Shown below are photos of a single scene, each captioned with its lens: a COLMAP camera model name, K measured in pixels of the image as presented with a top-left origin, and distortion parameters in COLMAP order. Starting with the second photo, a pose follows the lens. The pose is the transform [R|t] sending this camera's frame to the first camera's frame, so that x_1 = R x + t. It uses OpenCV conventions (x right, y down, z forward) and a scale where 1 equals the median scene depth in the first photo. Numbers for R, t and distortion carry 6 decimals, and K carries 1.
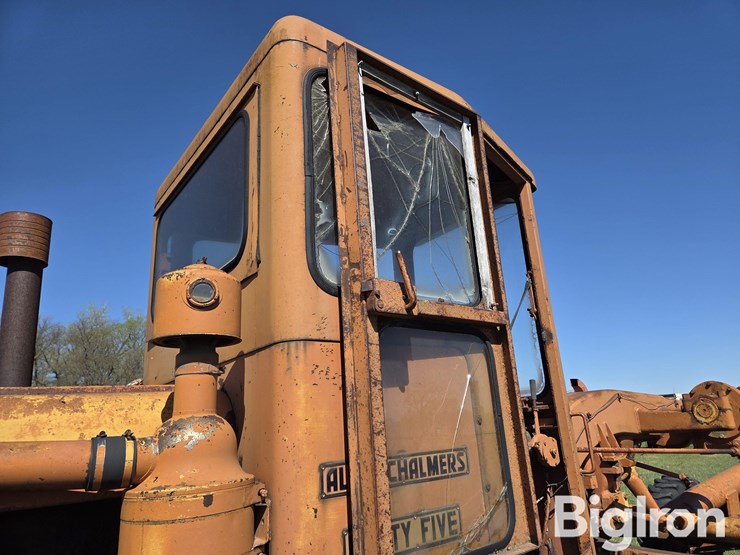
lens RADIAL K [[491.5, 0, 384.6], [0, 491.5, 276.1], [0, 0, 1]] dist [0.073891, -0.064673]
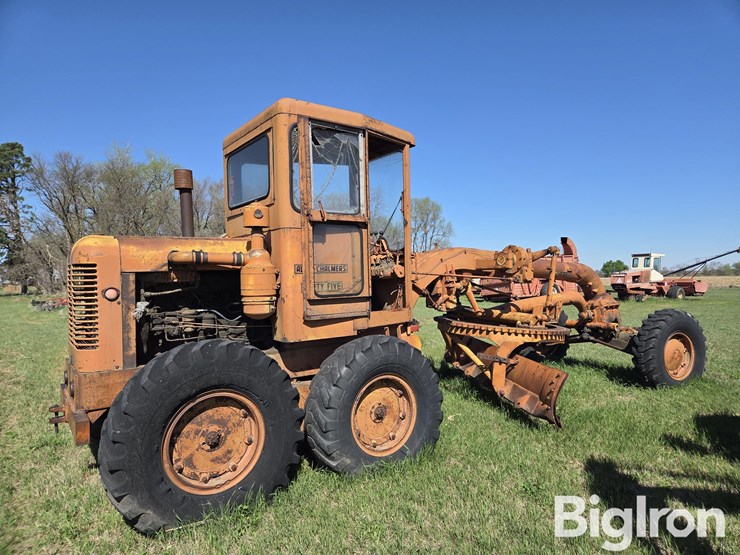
lens RADIAL K [[491.5, 0, 384.6], [0, 491.5, 276.1], [0, 0, 1]] dist [0.073891, -0.064673]
pose [[0.998460, 0.047314, -0.028958, 0.481789], [-0.036596, 0.954138, 0.297123, -0.467370], [0.041688, -0.295605, 0.954400, -1.816881]]
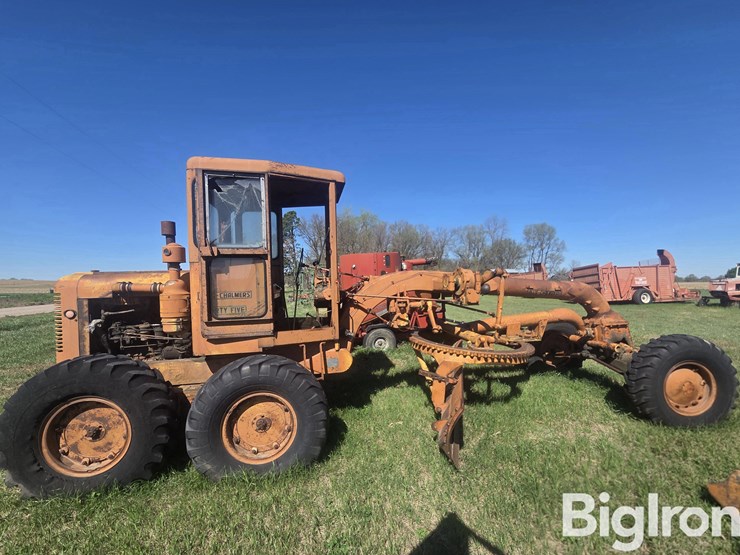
lens RADIAL K [[317.7, 0, 377.0], [0, 317.7, 285.9], [0, 0, 1]] dist [-0.000025, 0.000122]
pose [[0.899159, 0.054362, -0.434233, 1.931083], [0.088398, 0.949239, 0.301880, -0.277352], [0.428602, -0.309824, 0.848711, -0.484066]]
